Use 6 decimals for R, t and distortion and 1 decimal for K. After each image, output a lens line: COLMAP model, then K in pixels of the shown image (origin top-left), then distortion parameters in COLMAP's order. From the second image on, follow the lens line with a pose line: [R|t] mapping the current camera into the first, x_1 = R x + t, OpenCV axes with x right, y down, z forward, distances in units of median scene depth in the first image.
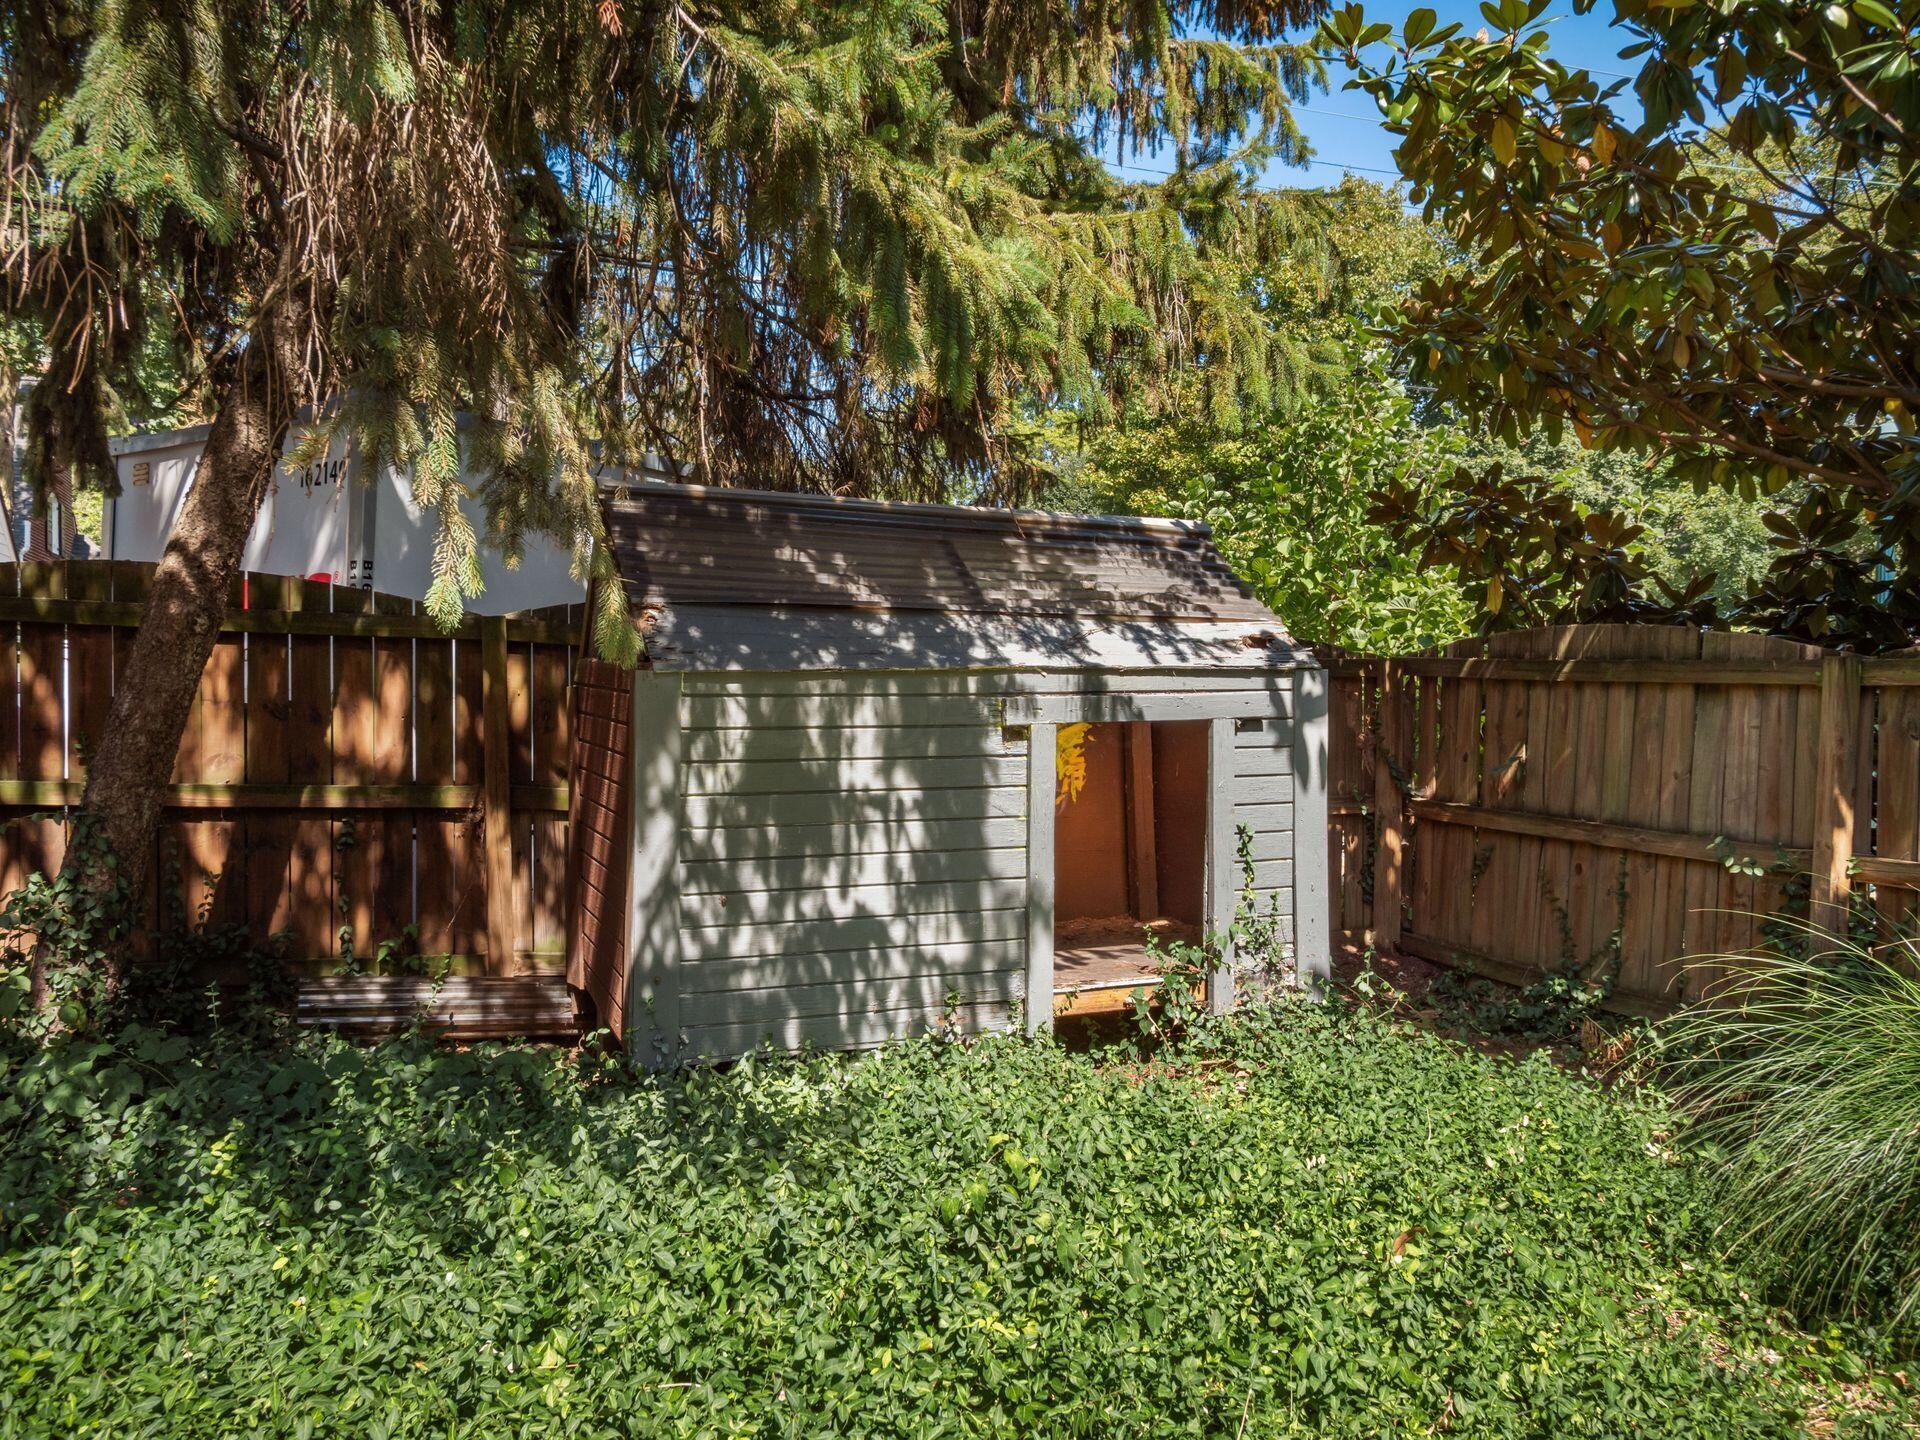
lens RADIAL K [[1549.9, 0, 962.8], [0, 1549.9, 695.7], [0, 0, 1]] dist [0.006338, 0.008970]
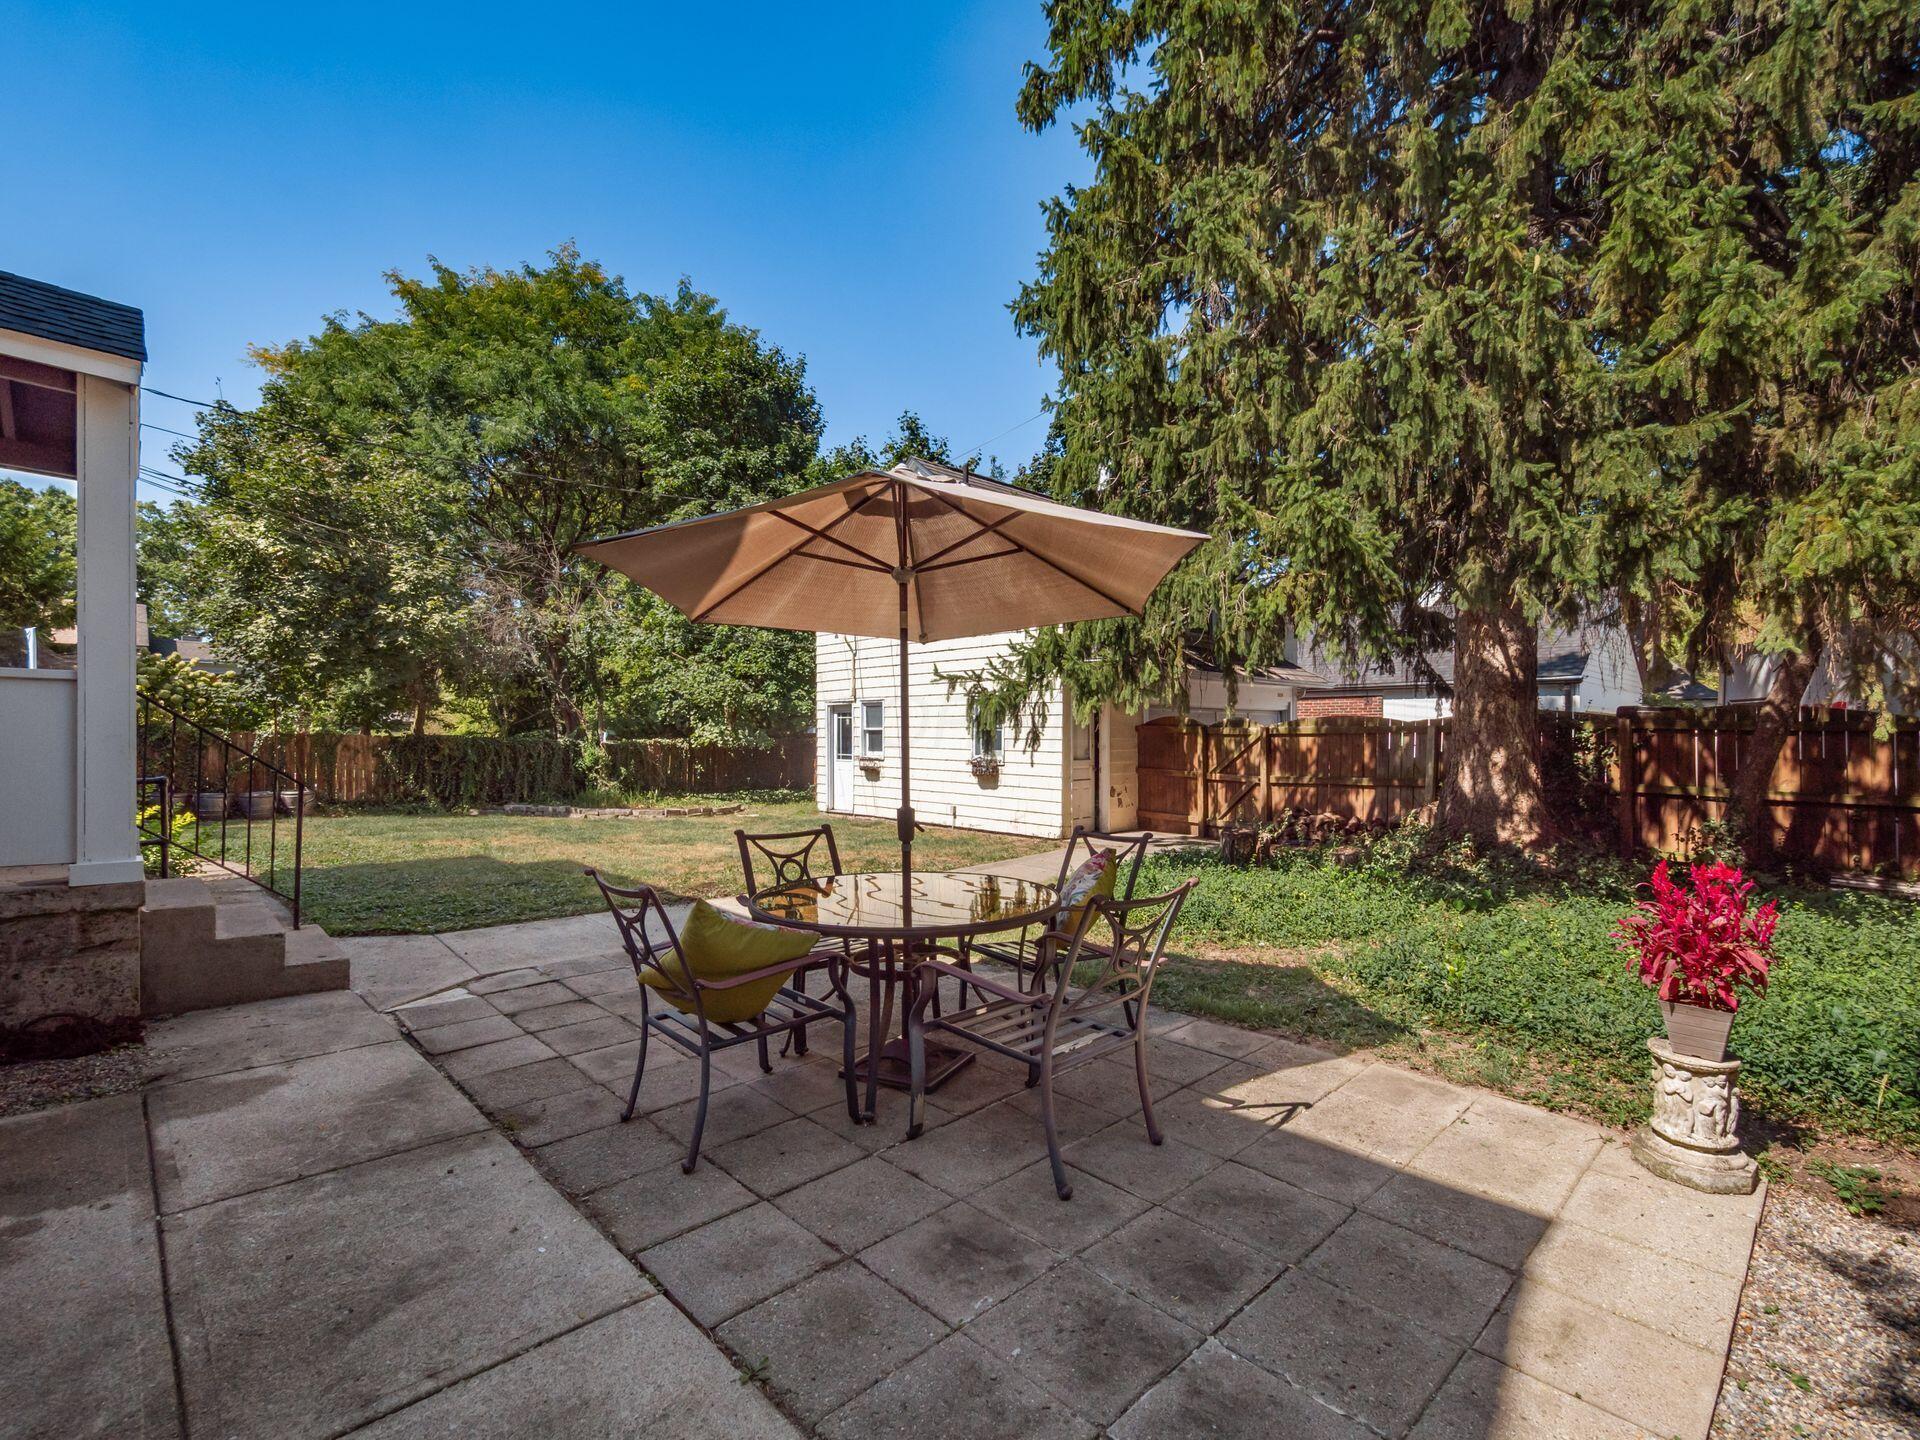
lens RADIAL K [[864.3, 0, 953.4], [0, 864.3, 740.0], [0, 0, 1]] dist [0.001576, 0.000297]
pose [[0.366632, -0.013011, -0.930275, 0.329580], [0.002971, 0.999913, -0.012815, -0.012781], [0.930361, 0.001935, 0.366638, -0.767455]]
